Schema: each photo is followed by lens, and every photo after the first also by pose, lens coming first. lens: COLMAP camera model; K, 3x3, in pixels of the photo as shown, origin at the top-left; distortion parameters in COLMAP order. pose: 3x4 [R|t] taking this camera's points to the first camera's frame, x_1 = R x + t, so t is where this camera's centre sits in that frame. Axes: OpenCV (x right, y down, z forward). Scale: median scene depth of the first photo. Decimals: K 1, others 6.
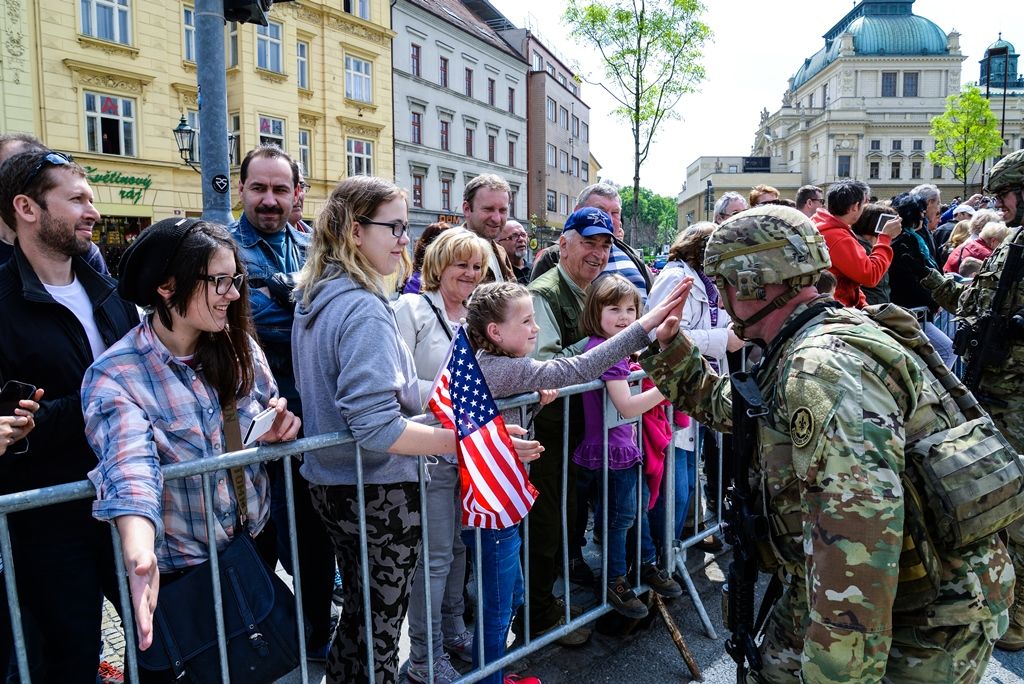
lens RADIAL K [[690.9, 0, 512.0], [0, 690.9, 342.0], [0, 0, 1]] dist [-0.078771, 0.026572]
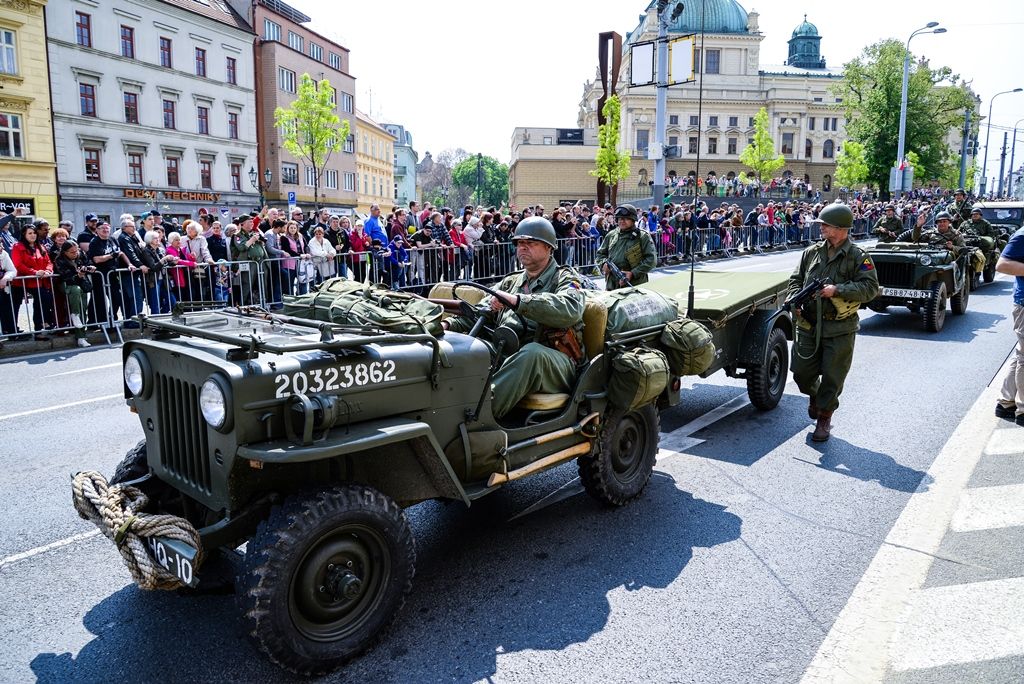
lens RADIAL K [[690.9, 0, 512.0], [0, 690.9, 342.0], [0, 0, 1]] dist [-0.078771, 0.026572]
pose [[0.991679, -0.009854, 0.128361, 0.152557], [0.003640, 0.998814, 0.048559, -0.005491], [-0.128688, -0.047687, 0.990538, -0.016235]]
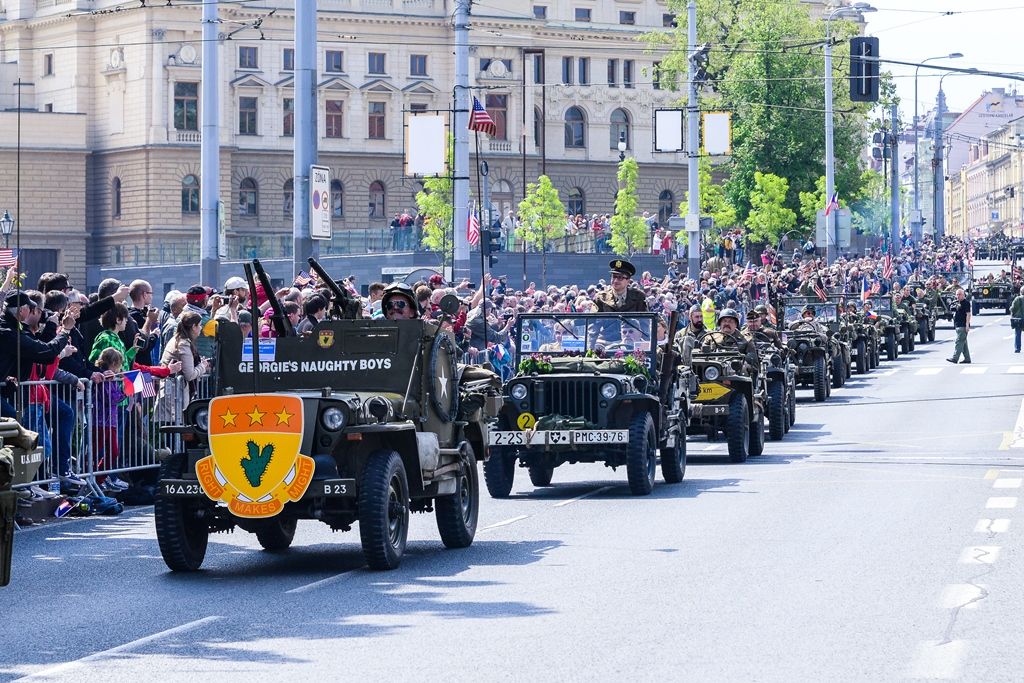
lens RADIAL K [[3240.8, 0, 512.0], [0, 3240.8, 341.5], [0, 0, 1]] dist [-0.297605, -1.189481]
pose [[0.795712, 0.001977, 0.605672, -0.538605], [0.070282, 0.992938, -0.095575, 0.087665], [-0.601584, 0.118618, 0.789954, -0.660431]]
